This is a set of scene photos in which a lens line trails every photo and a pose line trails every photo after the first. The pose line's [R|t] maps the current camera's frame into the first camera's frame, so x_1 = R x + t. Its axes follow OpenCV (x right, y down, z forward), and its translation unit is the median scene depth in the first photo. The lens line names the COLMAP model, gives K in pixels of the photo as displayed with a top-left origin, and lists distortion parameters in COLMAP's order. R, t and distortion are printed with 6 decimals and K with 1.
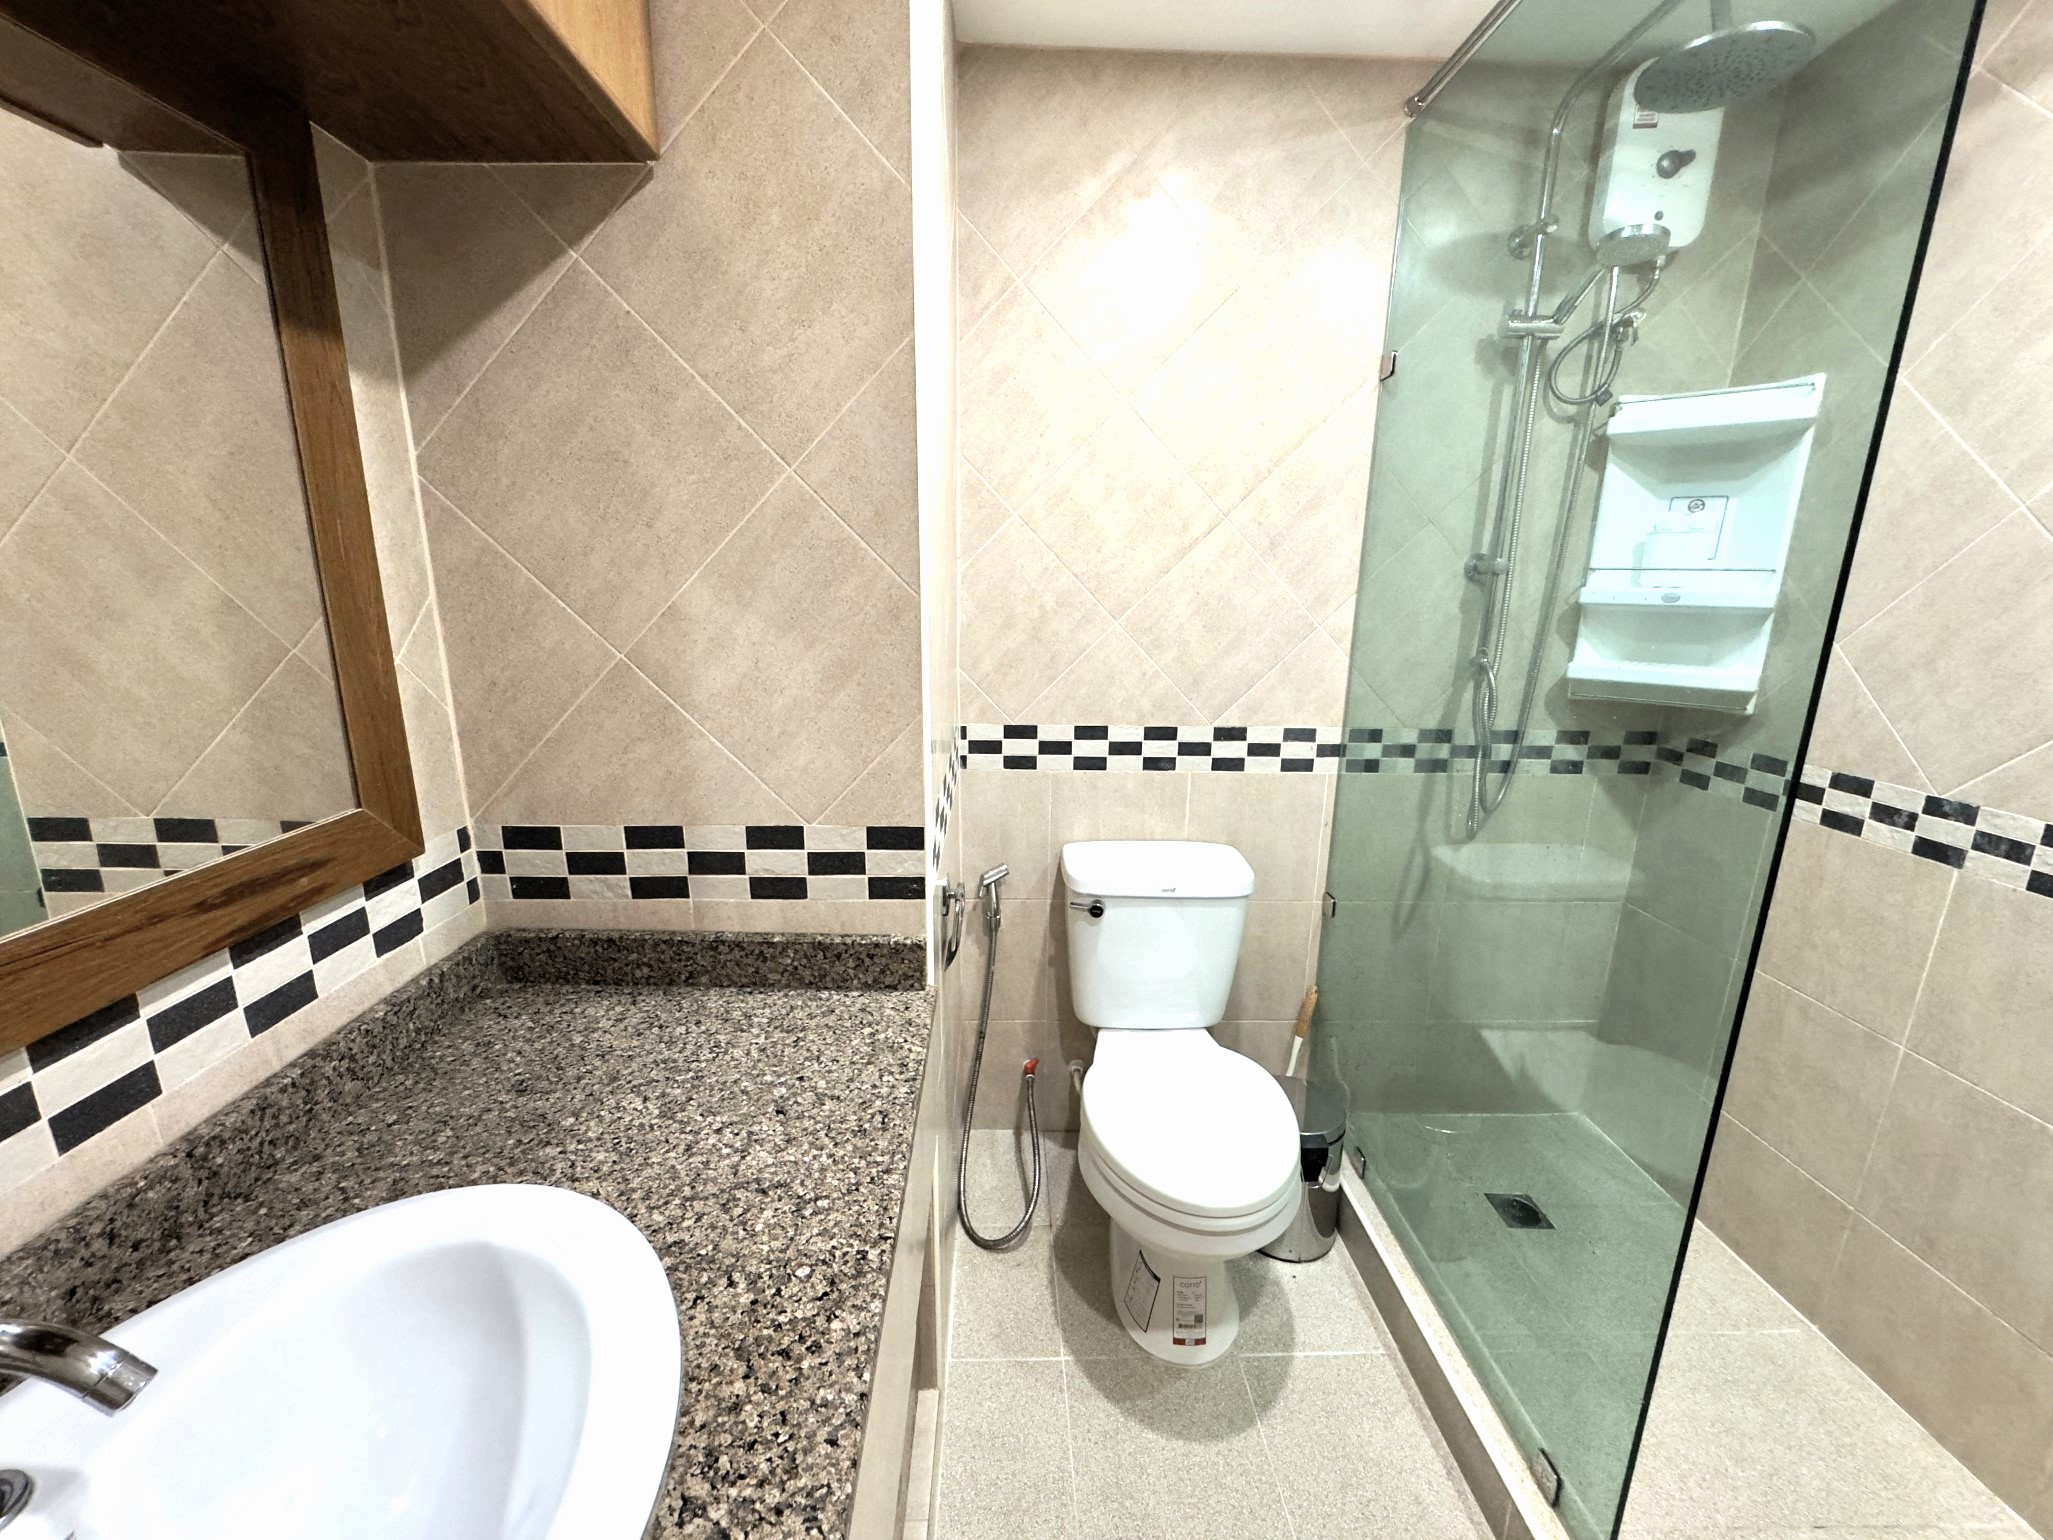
lens RADIAL K [[817.8, 0, 1026.5], [0, 817.8, 770.0], [0, 0, 1]] dist [-0.003530, 0.000336]
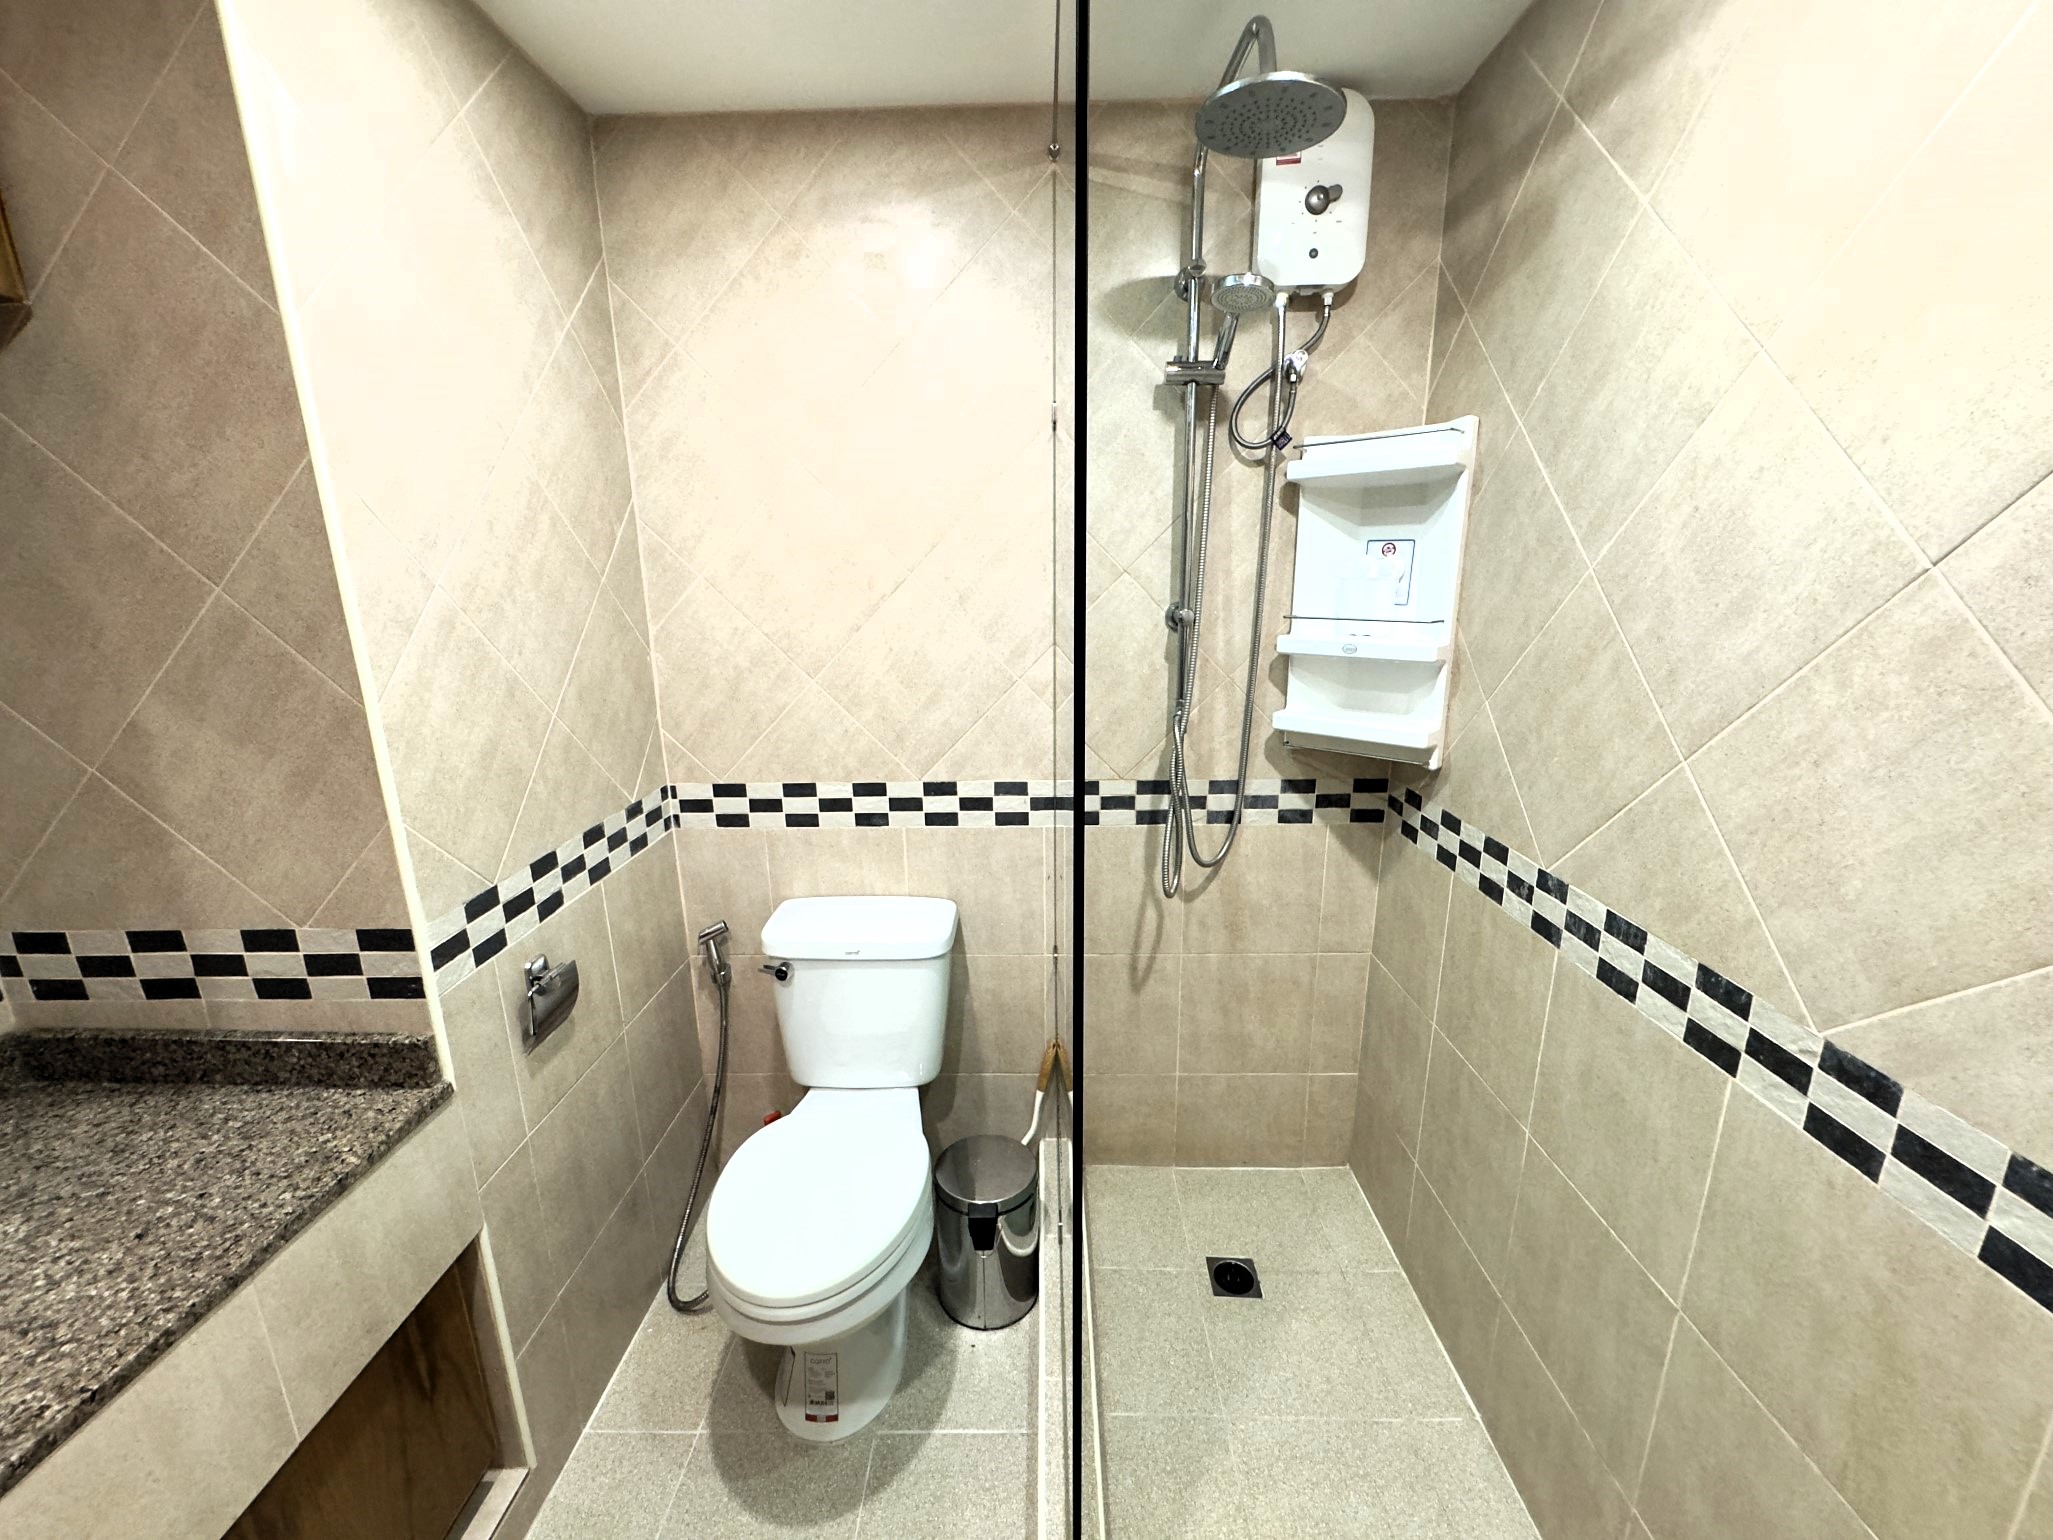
lens RADIAL K [[817.8, 0, 1026.5], [0, 817.8, 770.0], [0, 0, 1]] dist [-0.003530, 0.000336]
pose [[0.998757, -0.016351, -0.047079, 0.478444], [0.016556, 0.999855, 0.003962, -0.082560], [0.047007, -0.004737, 0.998883, 0.022679]]
